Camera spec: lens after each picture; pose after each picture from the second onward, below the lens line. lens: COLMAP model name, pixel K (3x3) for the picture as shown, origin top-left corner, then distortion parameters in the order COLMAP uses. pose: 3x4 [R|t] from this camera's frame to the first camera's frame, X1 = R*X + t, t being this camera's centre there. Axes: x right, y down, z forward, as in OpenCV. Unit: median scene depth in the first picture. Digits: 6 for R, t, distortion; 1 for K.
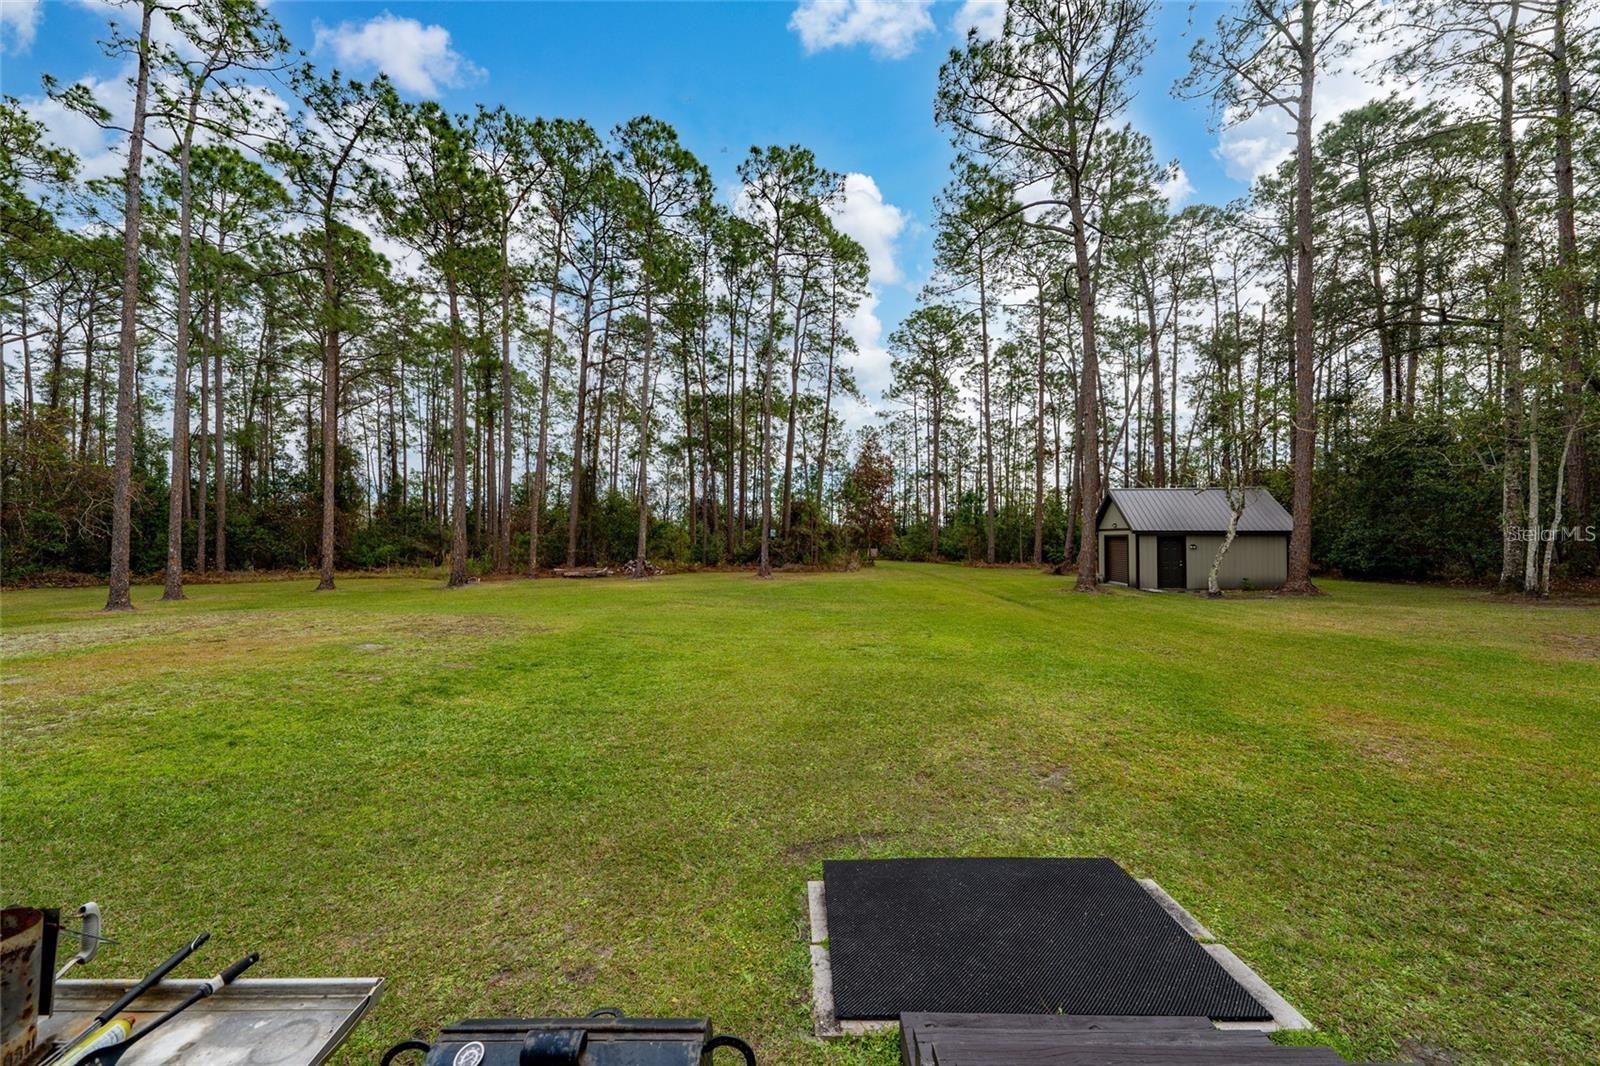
lens RADIAL K [[545.0, 0, 801.9], [0, 545.0, 535.4], [0, 0, 1]] dist [-0.000297, -0.000260]
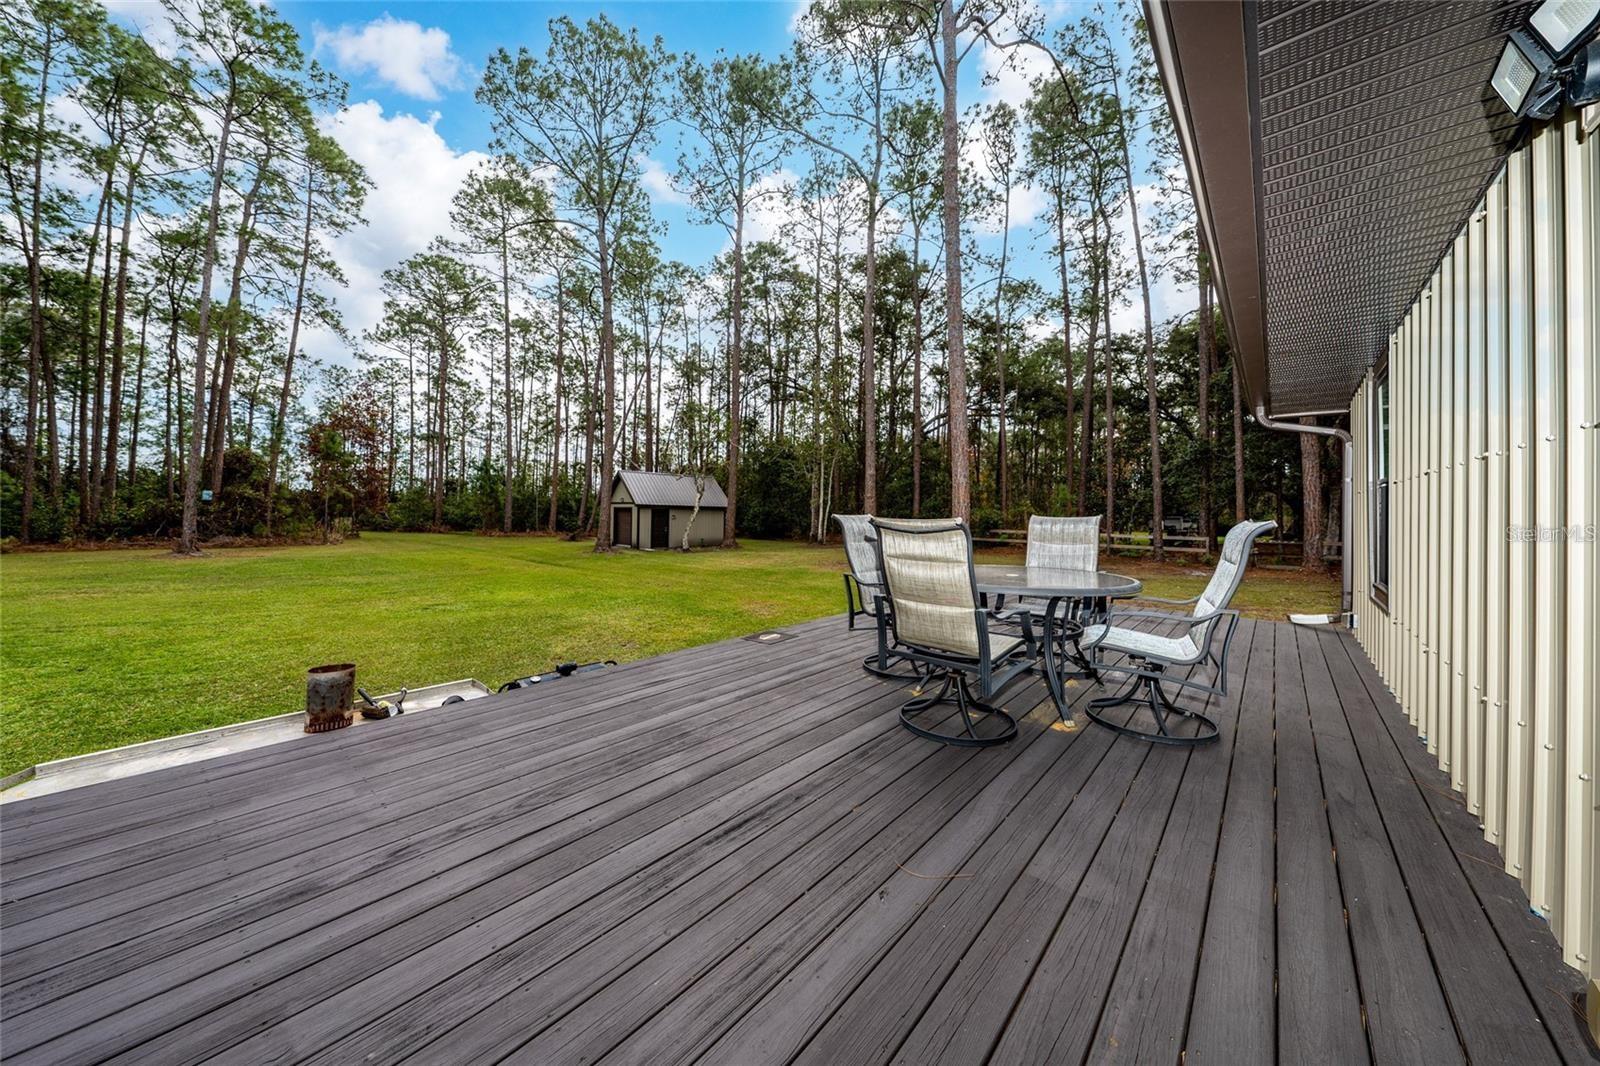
lens RADIAL K [[545.3, 0, 778.4], [0, 545.3, 512.6], [0, 0, 1]] dist [0.000077, -0.000030]
pose [[0.674048, 0.012163, 0.738587, -0.073662], [-0.022389, 0.999741, 0.003969, -0.001019], [-0.738348, -0.019212, 0.674146, -0.076735]]
